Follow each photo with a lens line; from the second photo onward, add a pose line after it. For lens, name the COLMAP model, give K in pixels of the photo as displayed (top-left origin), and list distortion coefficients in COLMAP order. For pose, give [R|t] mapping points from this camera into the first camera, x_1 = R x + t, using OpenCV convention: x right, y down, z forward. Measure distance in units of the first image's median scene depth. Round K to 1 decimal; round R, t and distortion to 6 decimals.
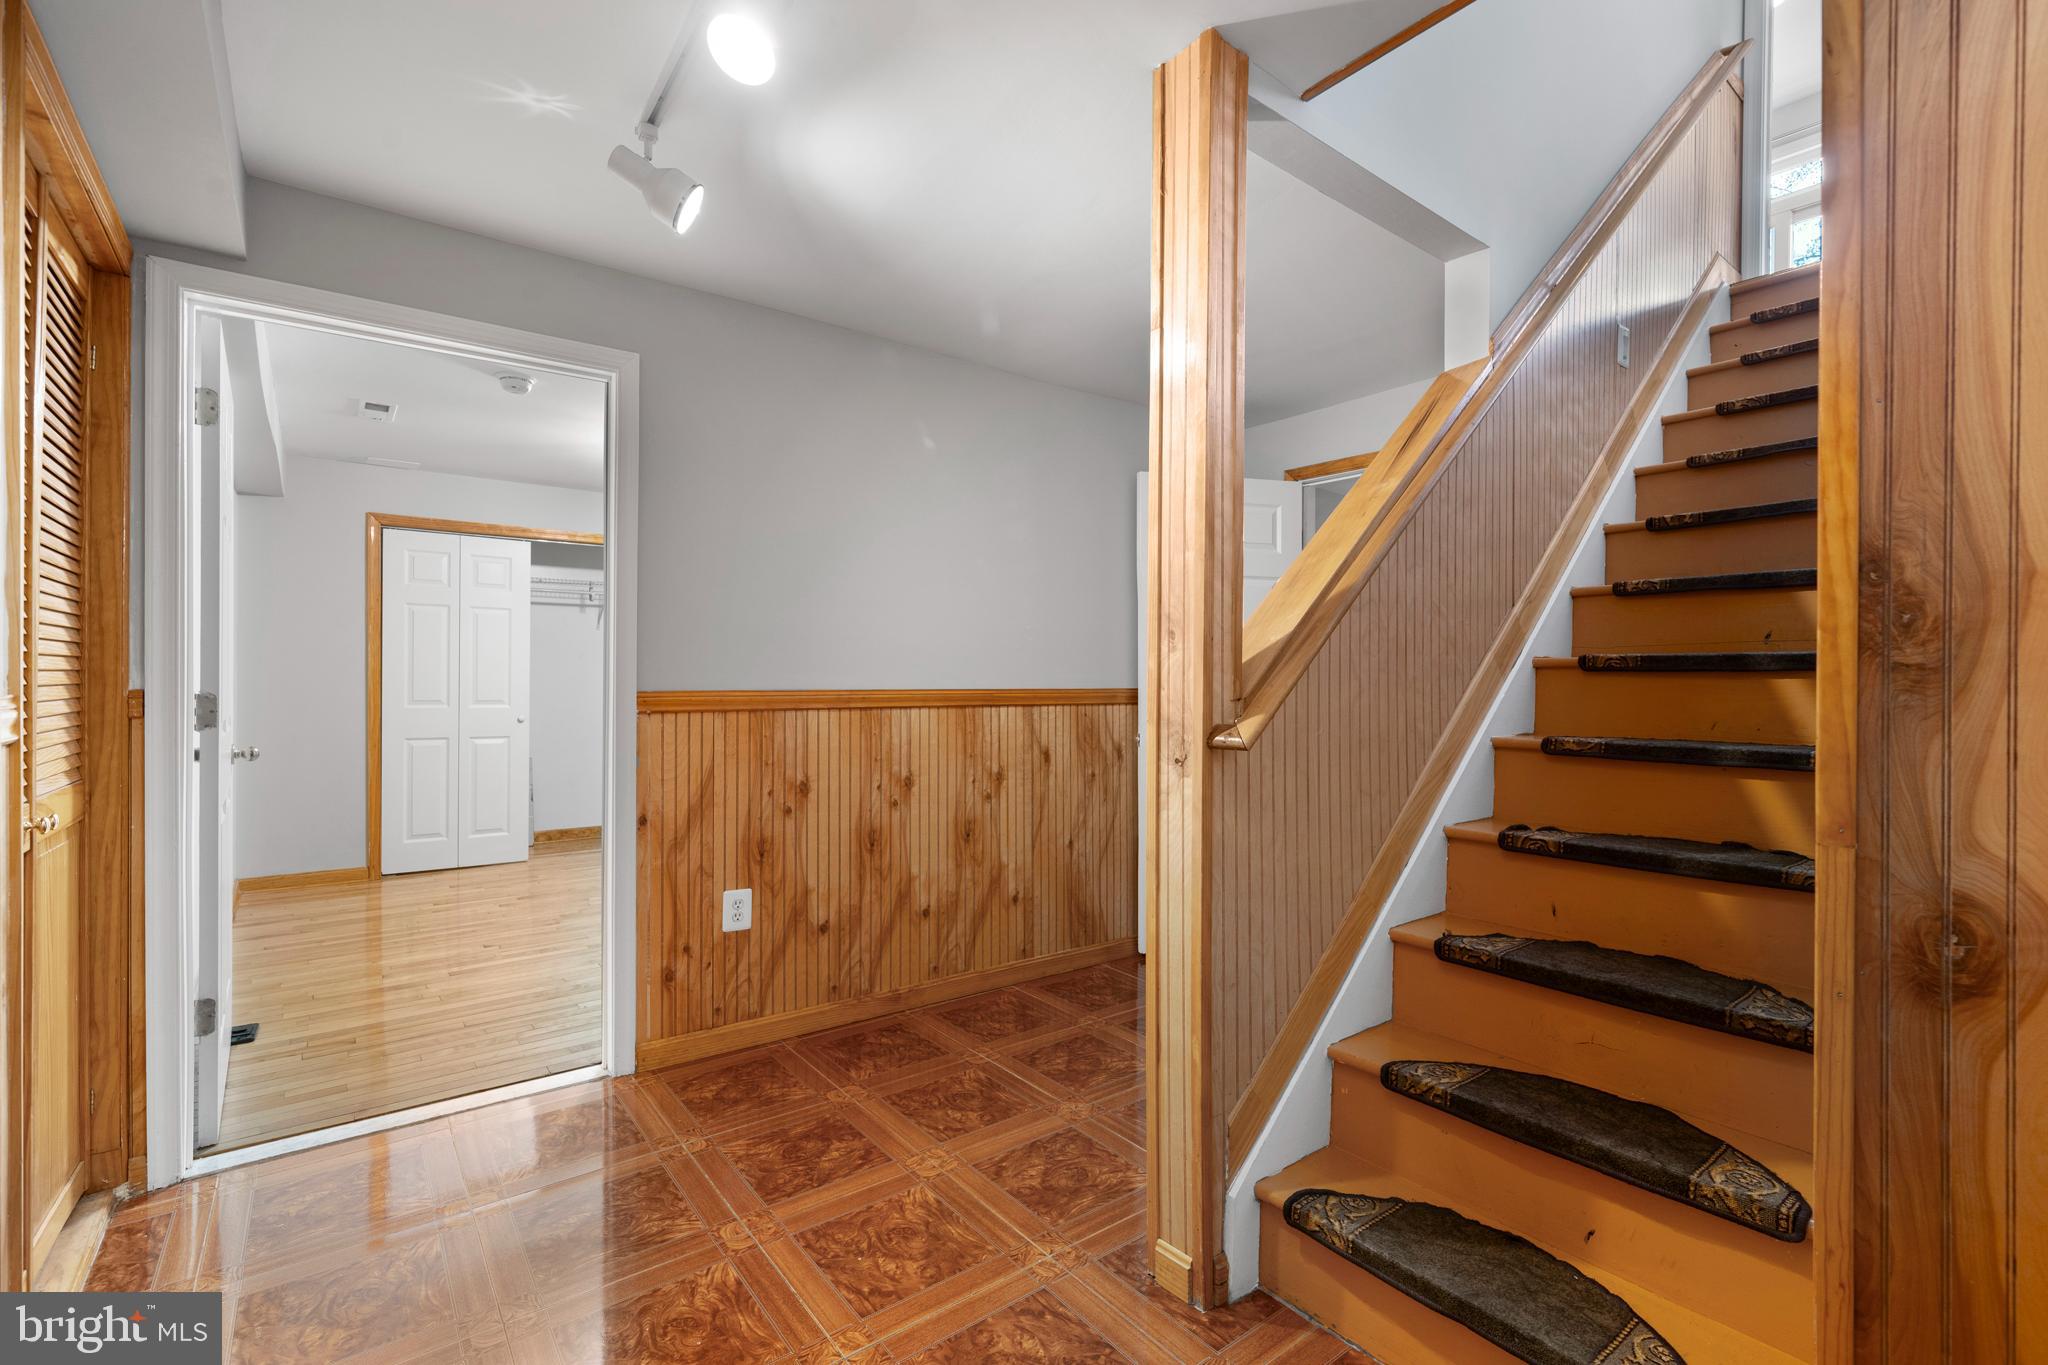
lens RADIAL K [[902.0, 0, 1027.8], [0, 902.0, 675.7], [0, 0, 1]] dist [-0.001132, -0.000645]
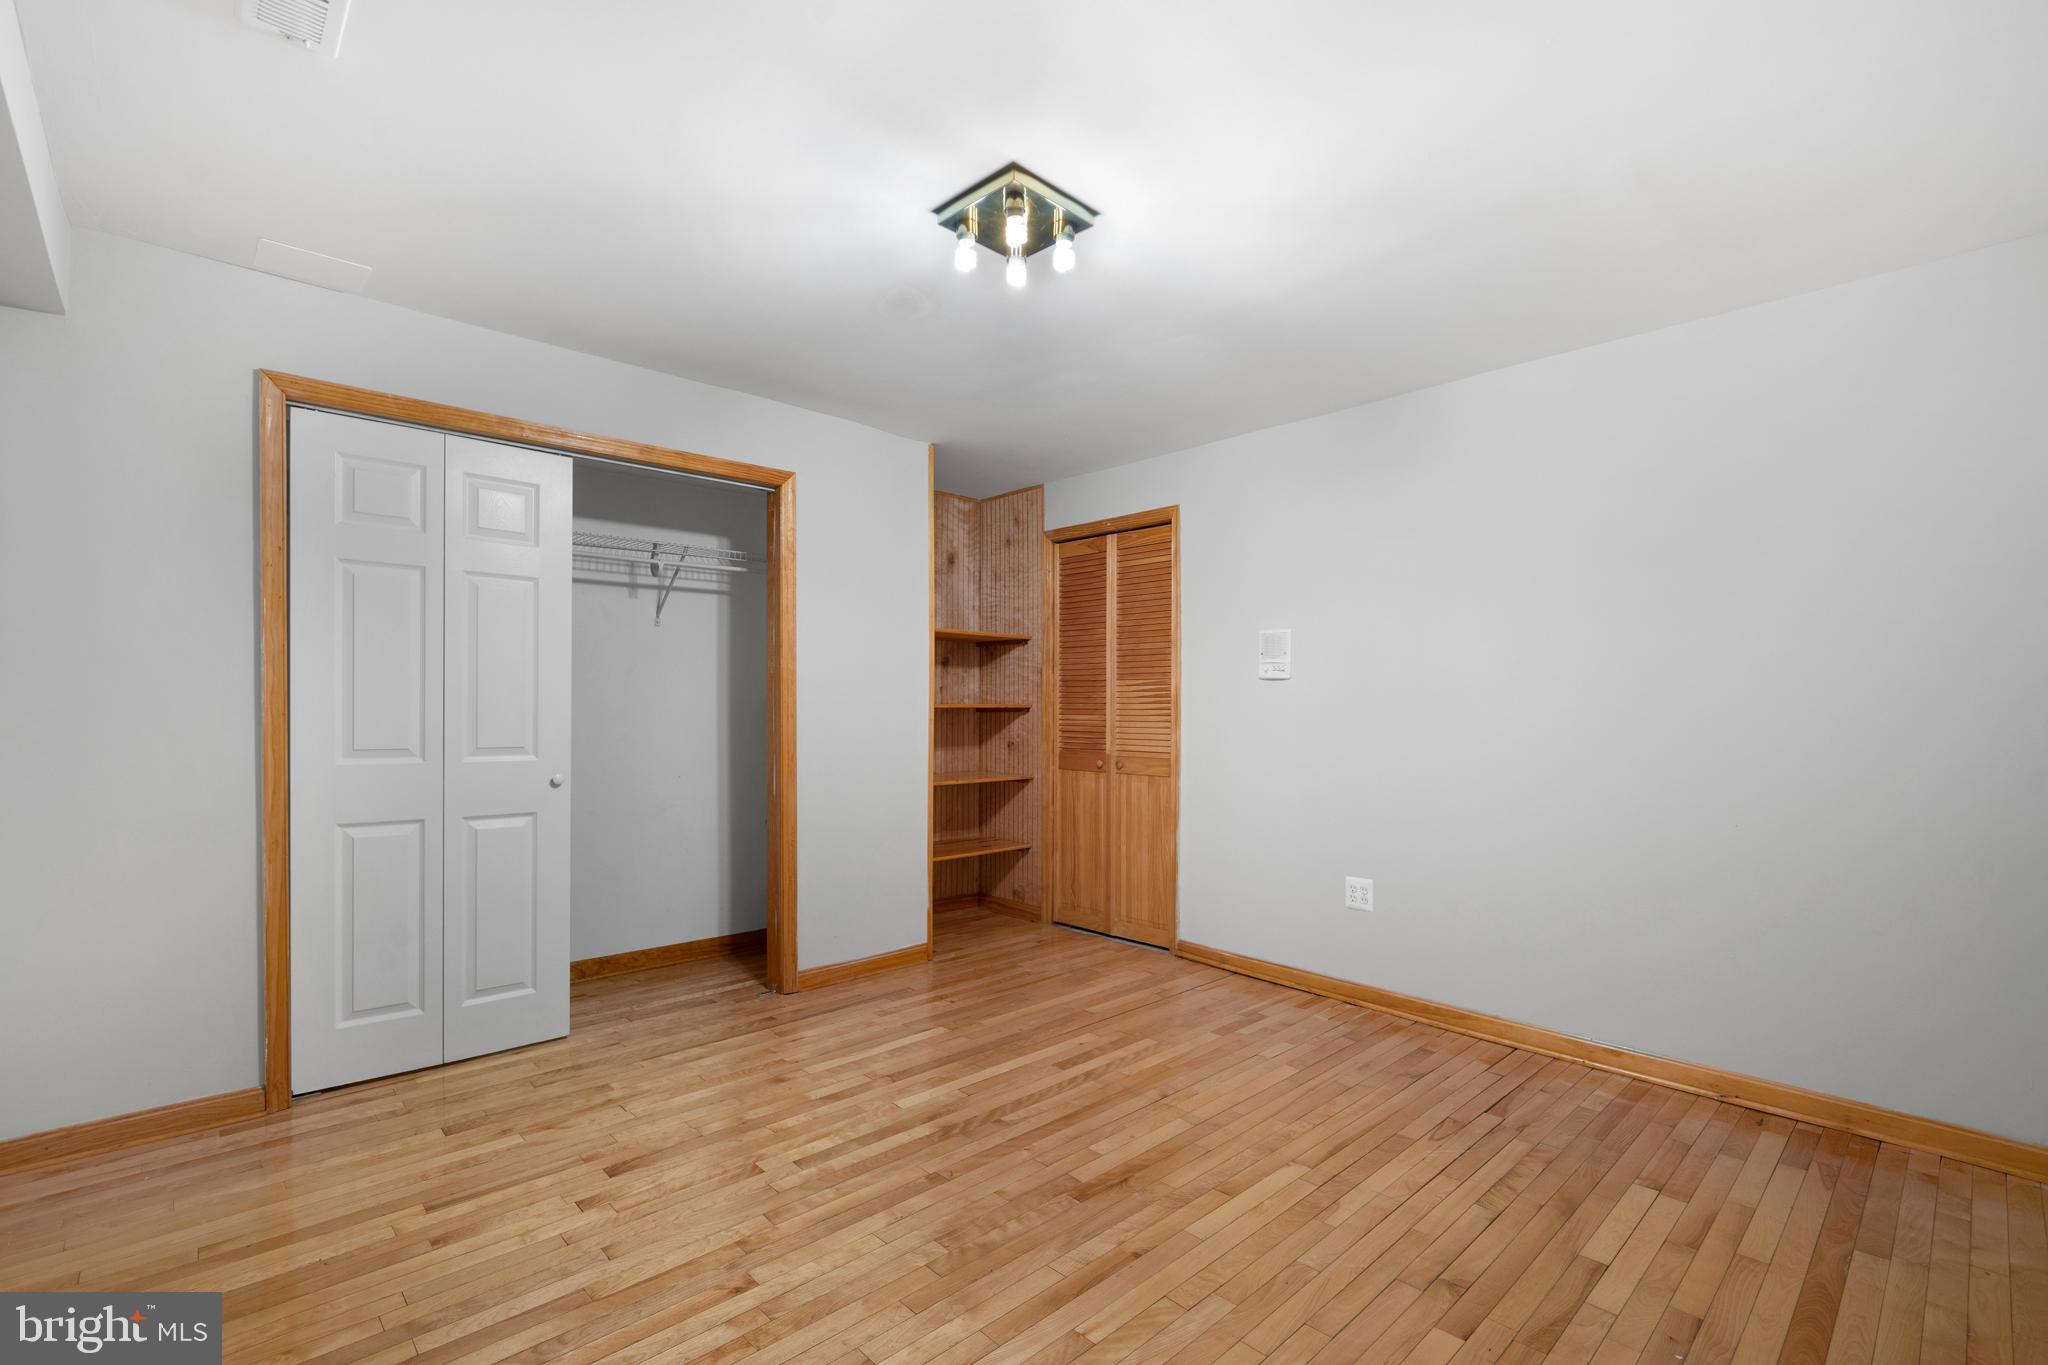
lens RADIAL K [[902.0, 0, 1019.3], [0, 902.0, 700.2], [0, 0, 1]] dist [-0.001132, -0.000645]
pose [[0.998008, -0.006640, 0.062733, -0.333336], [0.006558, 0.999977, 0.001513, 0.000241], [-0.062742, -0.001099, 0.998029, 0.460406]]
